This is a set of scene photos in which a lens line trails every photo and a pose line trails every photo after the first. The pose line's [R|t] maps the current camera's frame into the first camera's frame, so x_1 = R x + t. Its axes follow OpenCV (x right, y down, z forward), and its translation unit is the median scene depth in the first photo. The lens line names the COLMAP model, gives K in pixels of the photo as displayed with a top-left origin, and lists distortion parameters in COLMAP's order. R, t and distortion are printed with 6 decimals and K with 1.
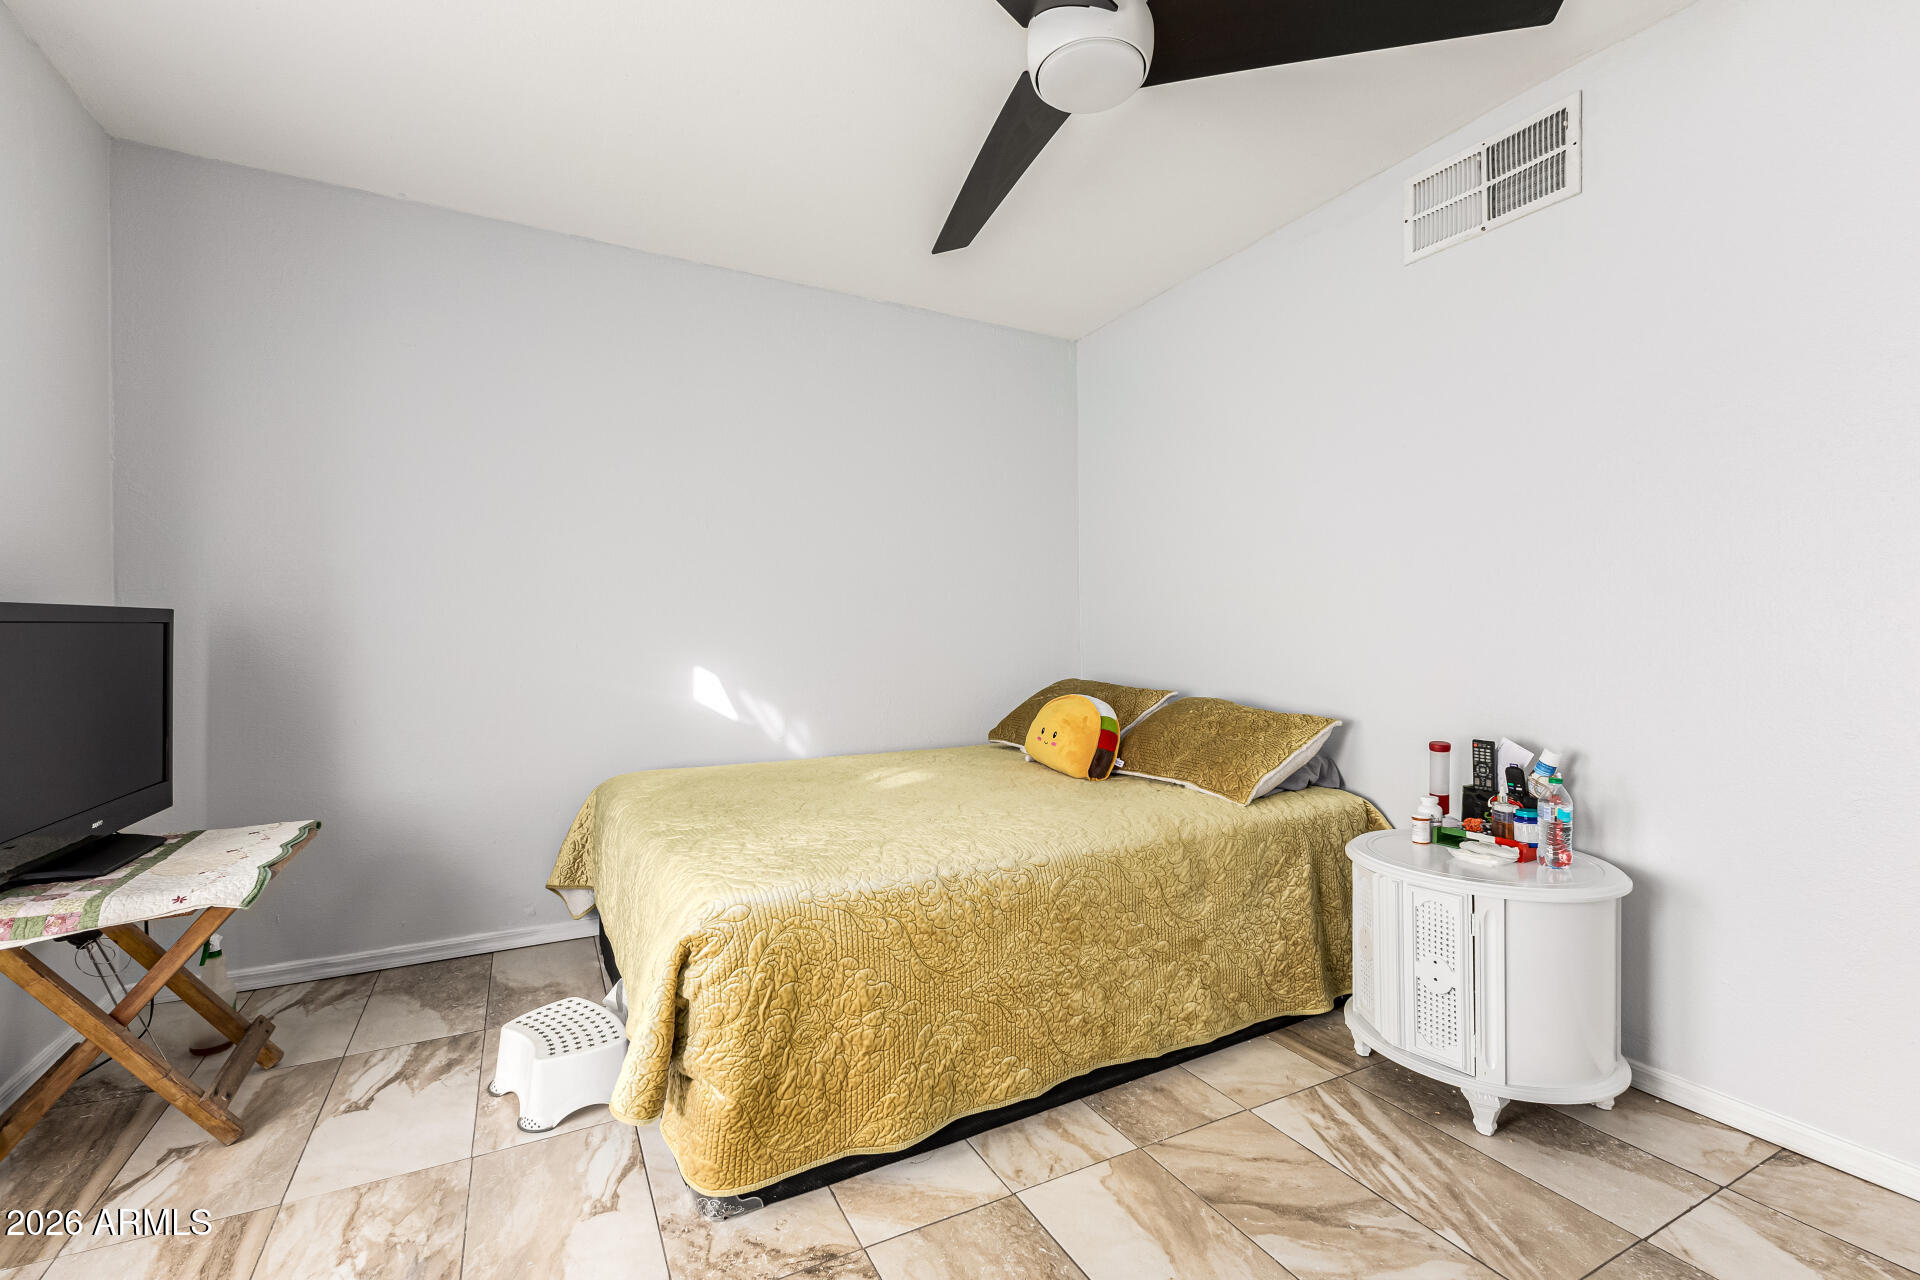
lens RADIAL K [[824.6, 0, 955.2], [0, 824.6, 638.0], [0, 0, 1]] dist [0.012647, -0.001181]
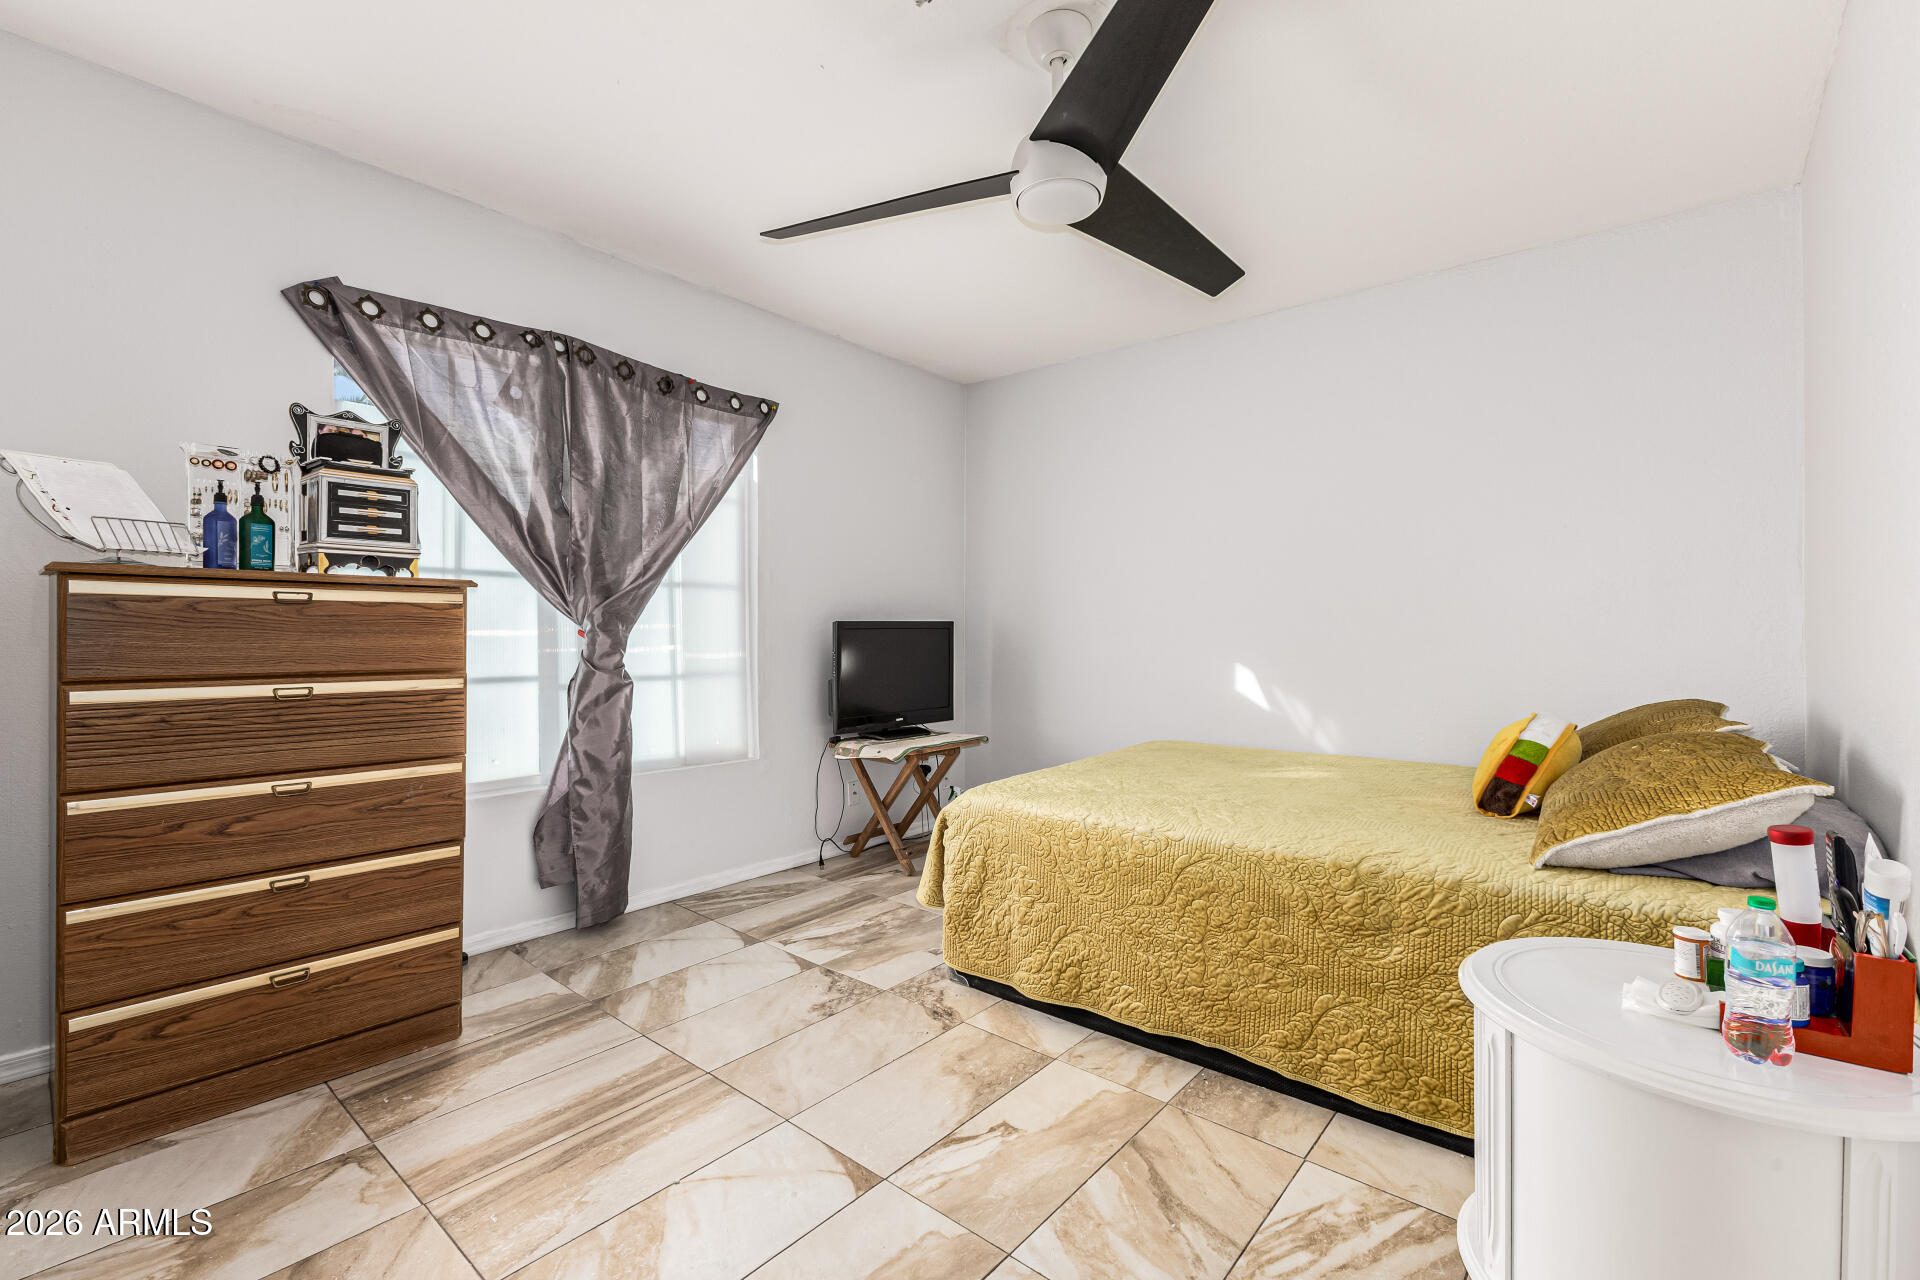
lens RADIAL K [[824.6, 0, 959.0], [0, 824.6, 636.3], [0, 0, 1]] dist [0.012647, -0.001181]
pose [[0.382842, 0.003454, -0.923807, 1.083319], [-0.006856, 0.999976, 0.000897, -0.002020], [0.923788, 0.005990, 0.382857, 0.309450]]
